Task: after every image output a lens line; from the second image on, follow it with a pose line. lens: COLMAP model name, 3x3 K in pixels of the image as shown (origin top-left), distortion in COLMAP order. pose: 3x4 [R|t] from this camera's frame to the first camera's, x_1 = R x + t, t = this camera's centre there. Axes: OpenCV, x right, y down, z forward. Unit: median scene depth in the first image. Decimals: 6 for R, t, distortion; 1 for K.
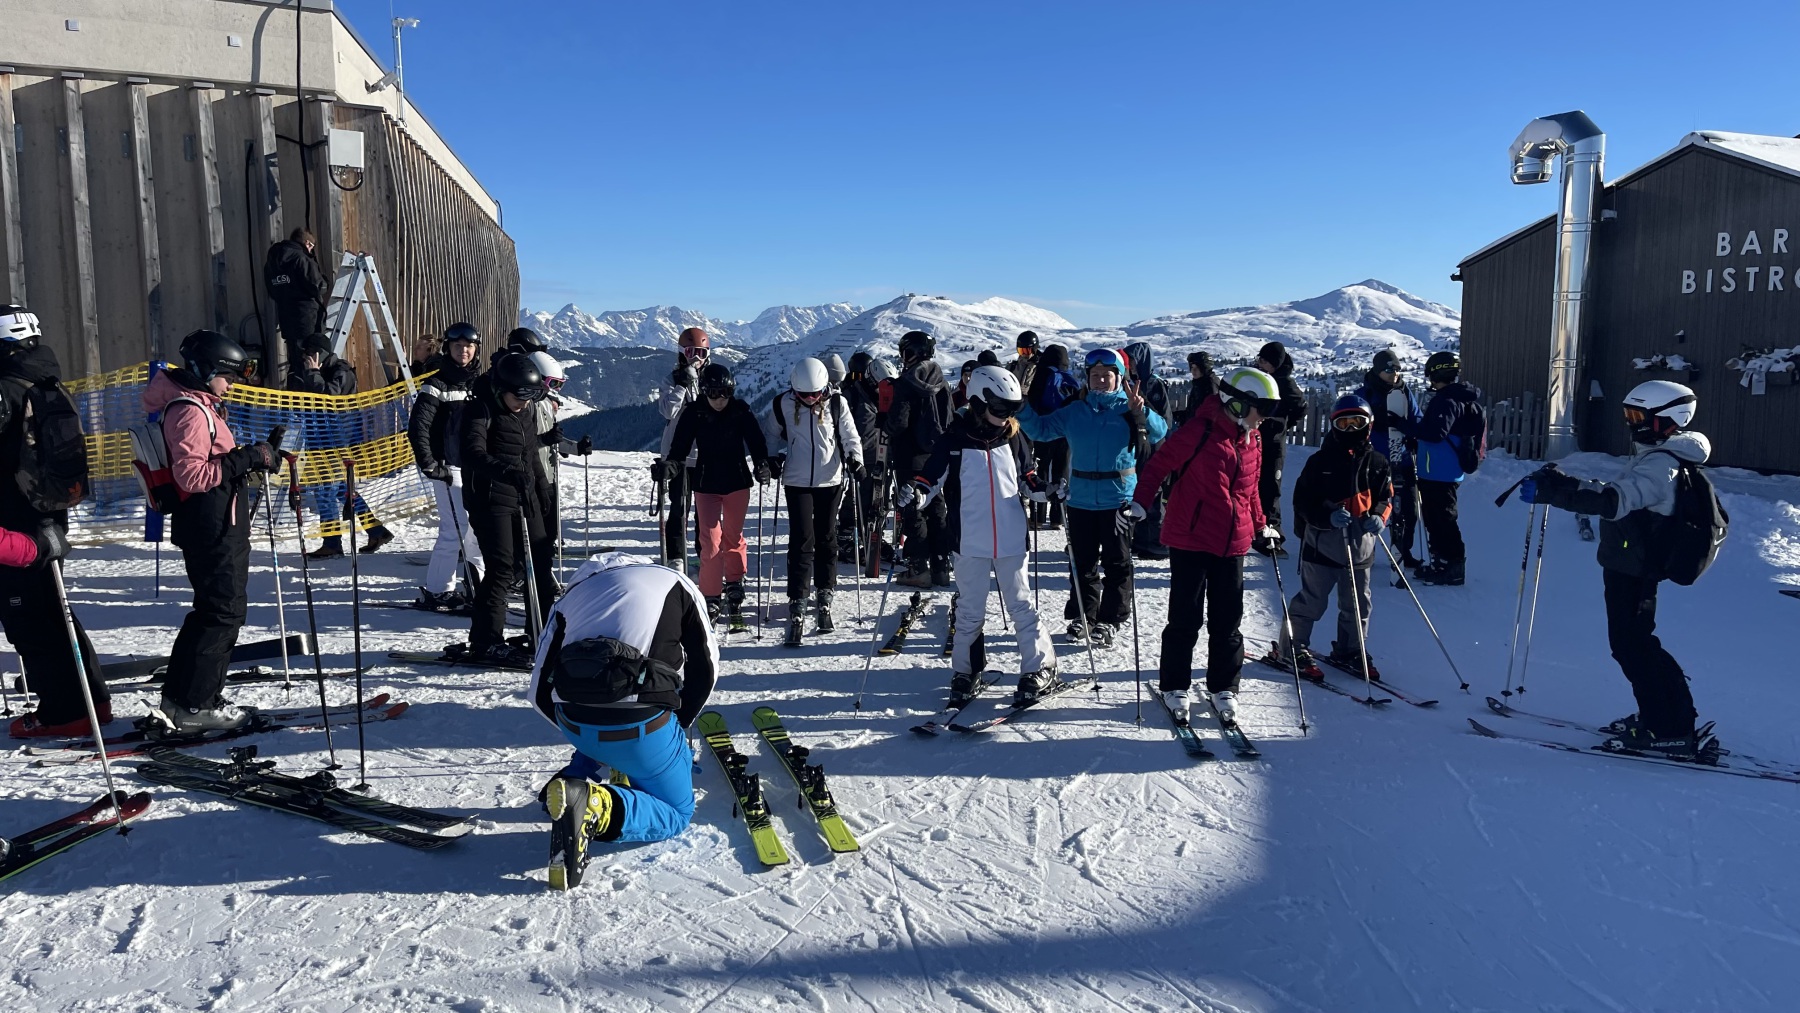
lens RADIAL K [[1325.3, 0, 900.0], [0, 1325.3, 506.5], [0, 0, 1]] dist [0.070616, -0.105081]
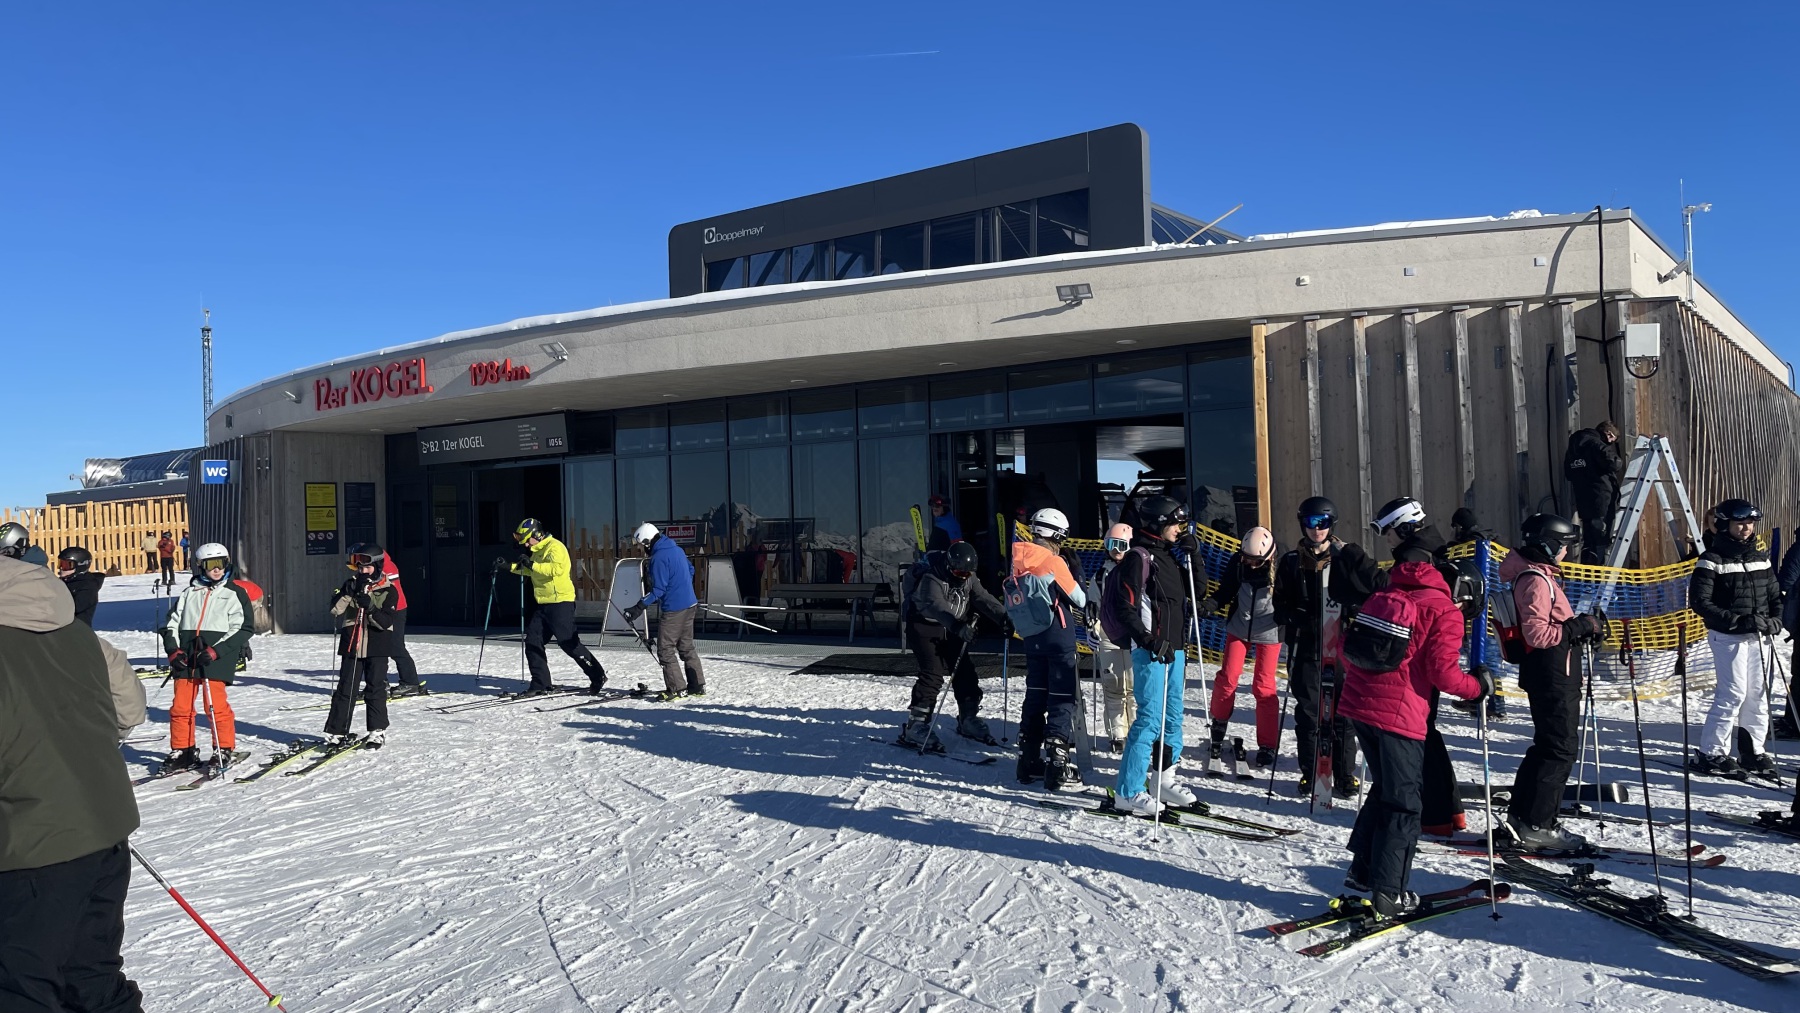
lens RADIAL K [[1325.3, 0, 900.0], [0, 1325.3, 506.5], [0, 0, 1]] dist [0.070616, -0.105081]
pose [[0.646825, -0.028473, -0.762107, 0.017850], [-0.069737, 0.992908, -0.096283, 0.010576], [0.759444, 0.115425, 0.640252, -0.130724]]
